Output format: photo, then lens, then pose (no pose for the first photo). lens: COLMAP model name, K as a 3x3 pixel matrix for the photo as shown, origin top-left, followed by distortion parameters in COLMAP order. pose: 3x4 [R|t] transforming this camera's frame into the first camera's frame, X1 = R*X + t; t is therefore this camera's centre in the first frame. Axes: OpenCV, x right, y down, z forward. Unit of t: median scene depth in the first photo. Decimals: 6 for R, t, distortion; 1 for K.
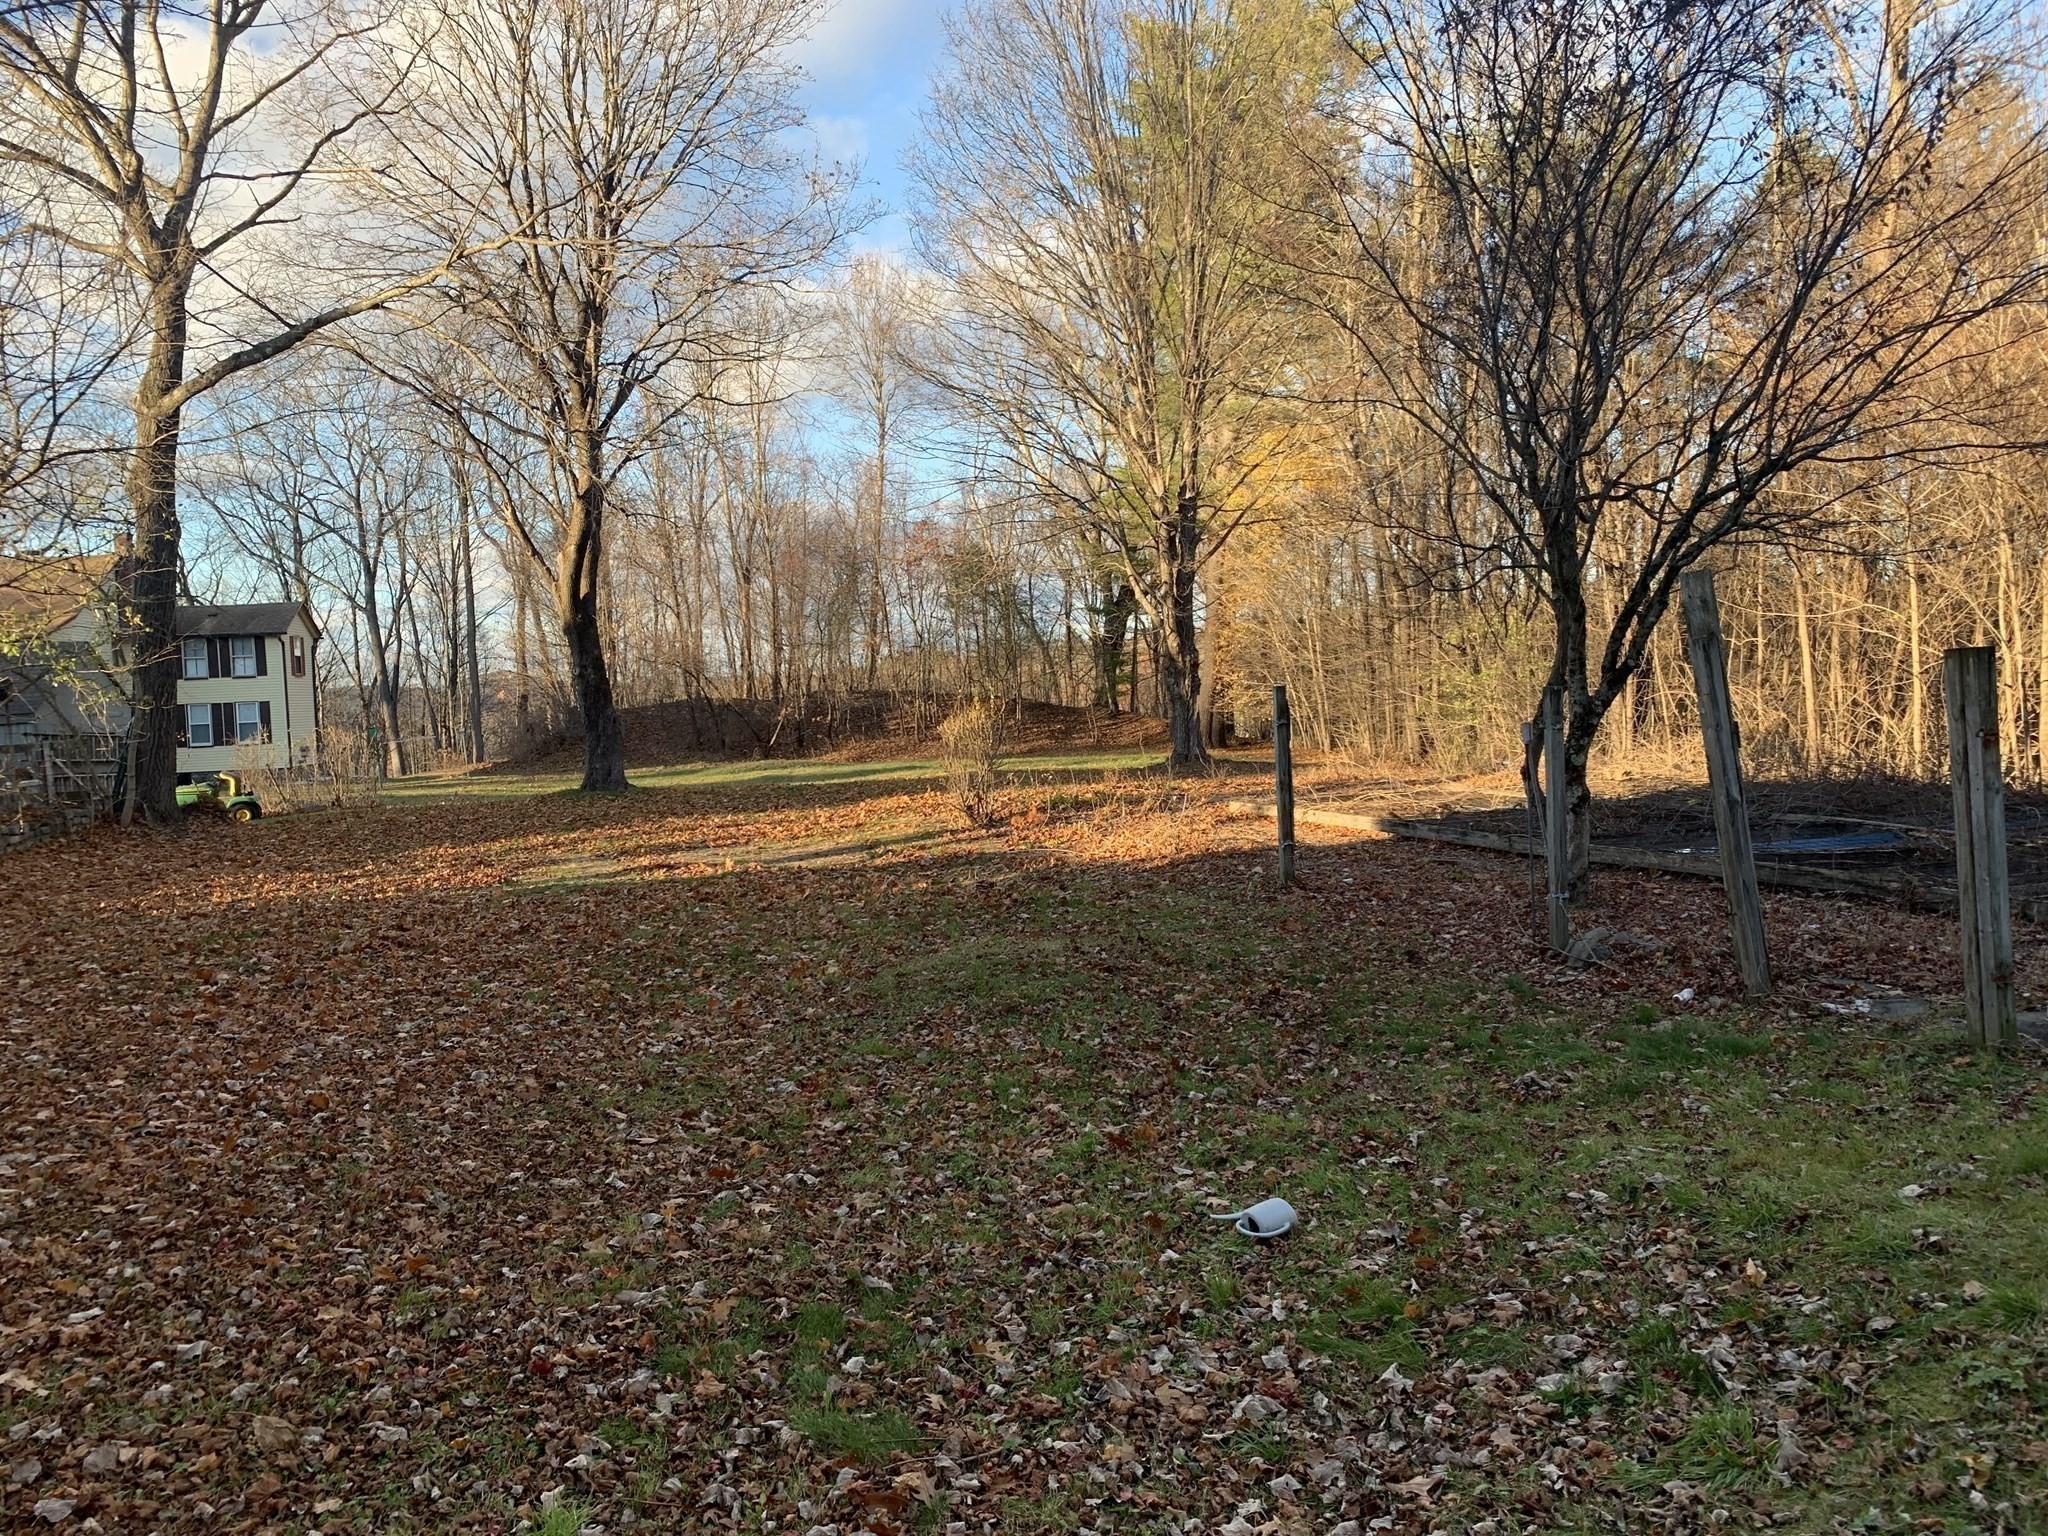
lens RADIAL K [[1556.3, 0, 1024.0], [0, 1556.3, 768.0], [0, 0, 1]] dist [0.066350, -0.151309]
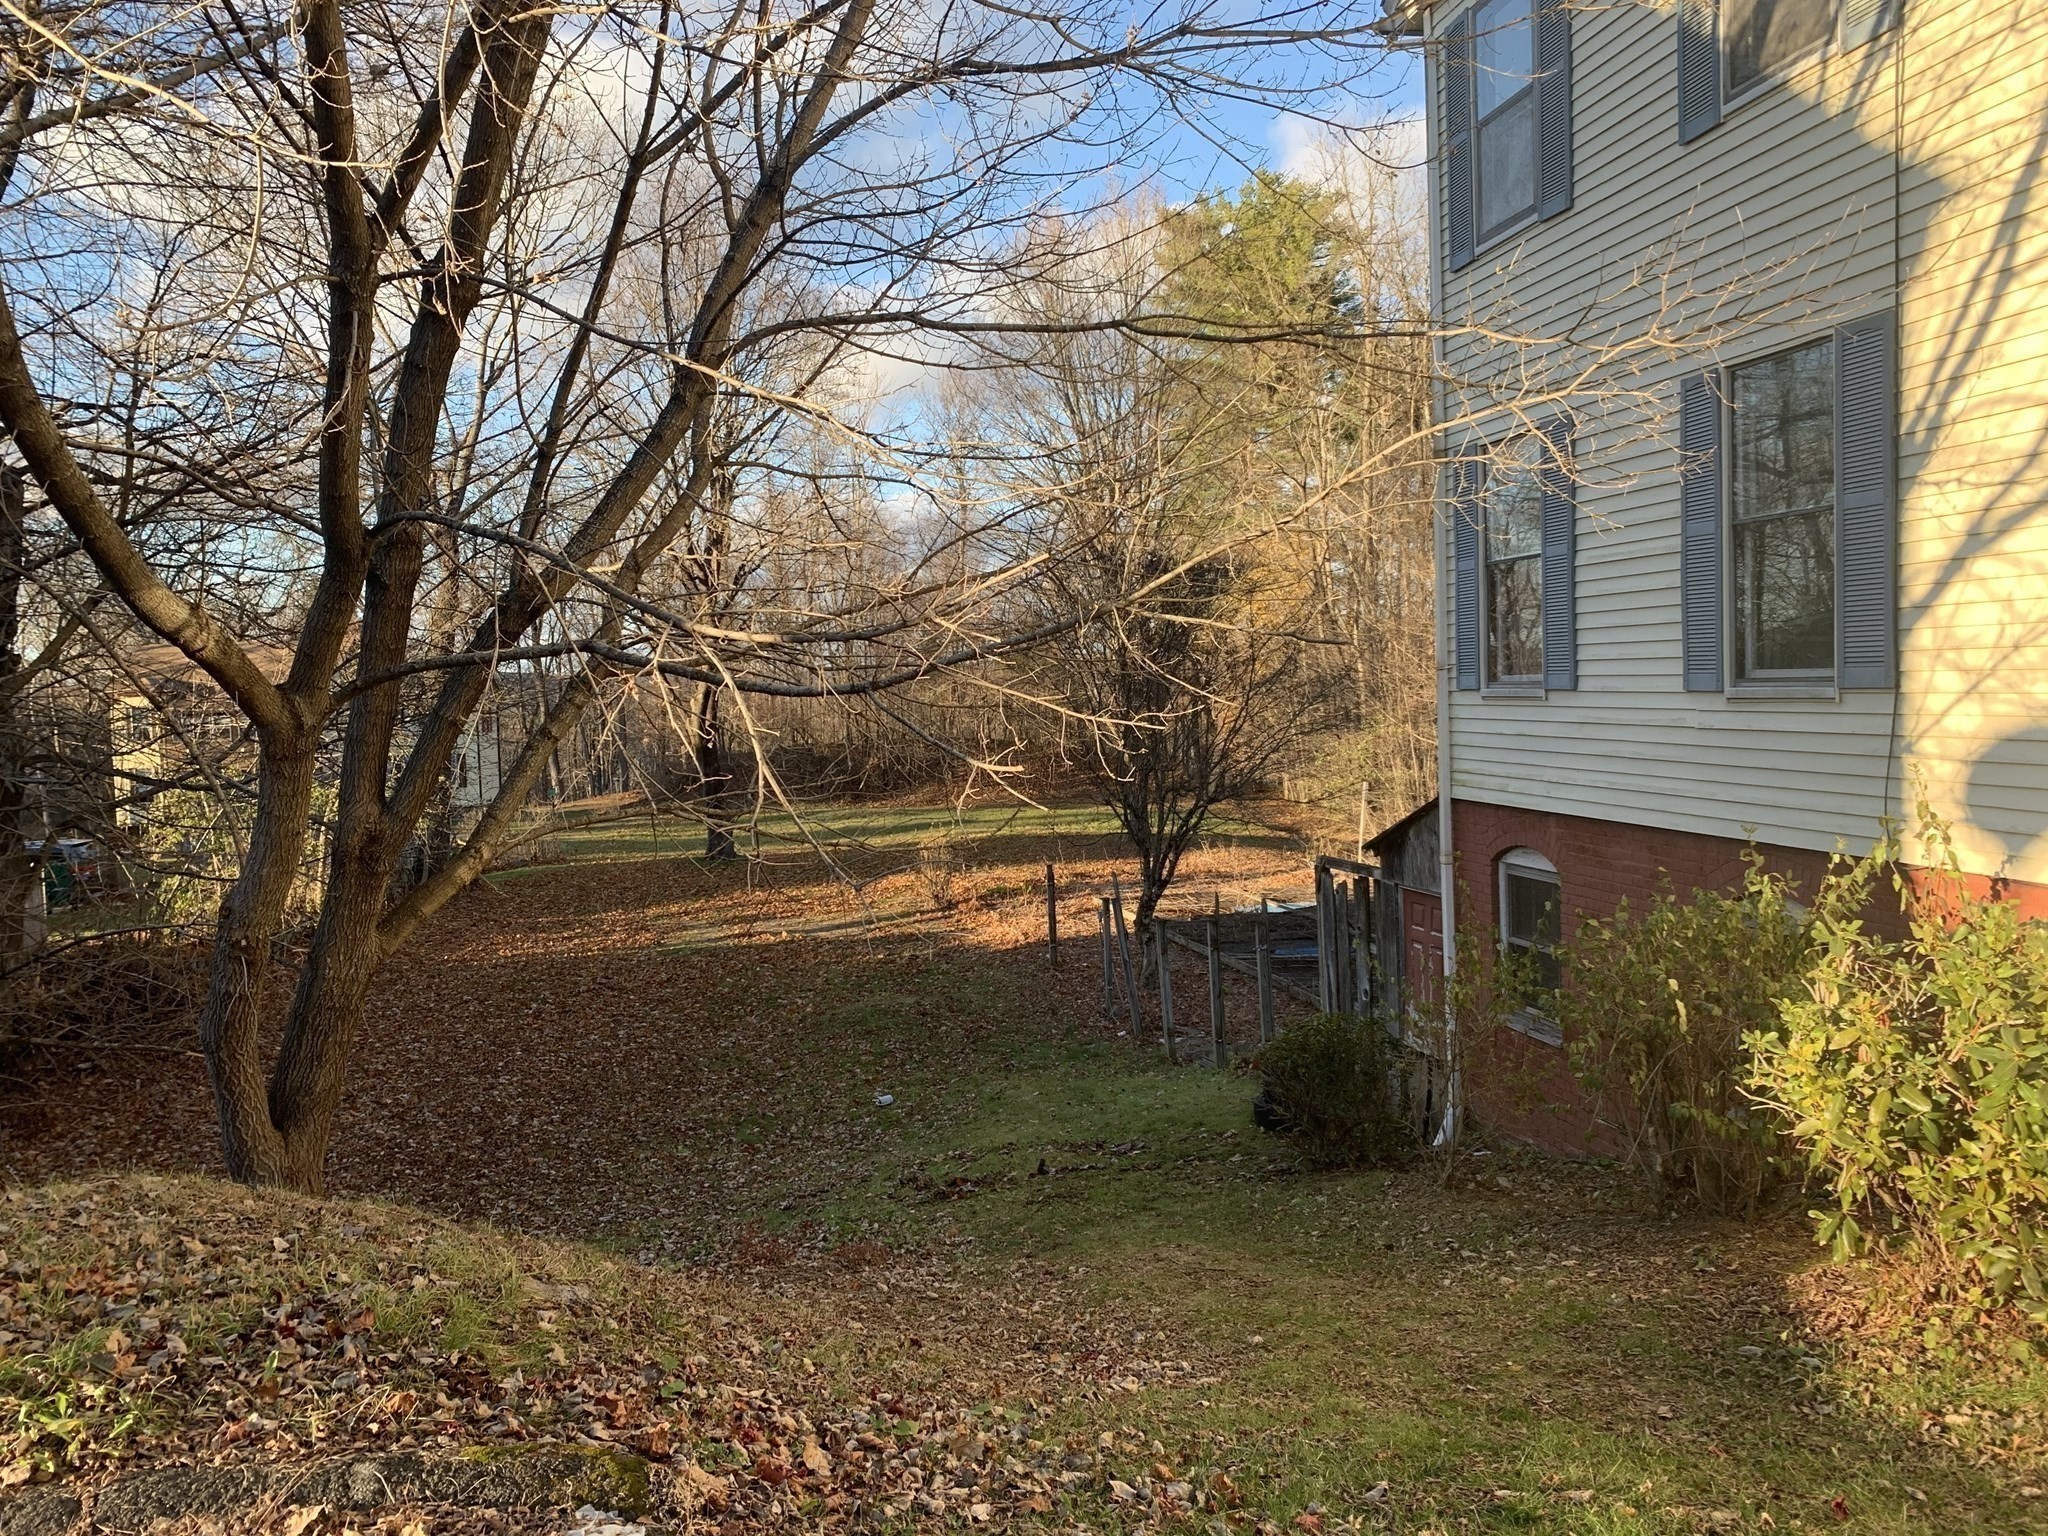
lens RADIAL K [[1585.7, 0, 1024.0], [0, 1585.7, 768.0], [0, 0, 1]] dist [0.259454, -0.277508]
pose [[0.996324, 0.019502, -0.083411, 0.220575], [-0.018607, 0.999761, 0.011501, -0.147370], [0.083615, -0.009907, 0.996449, -0.746366]]
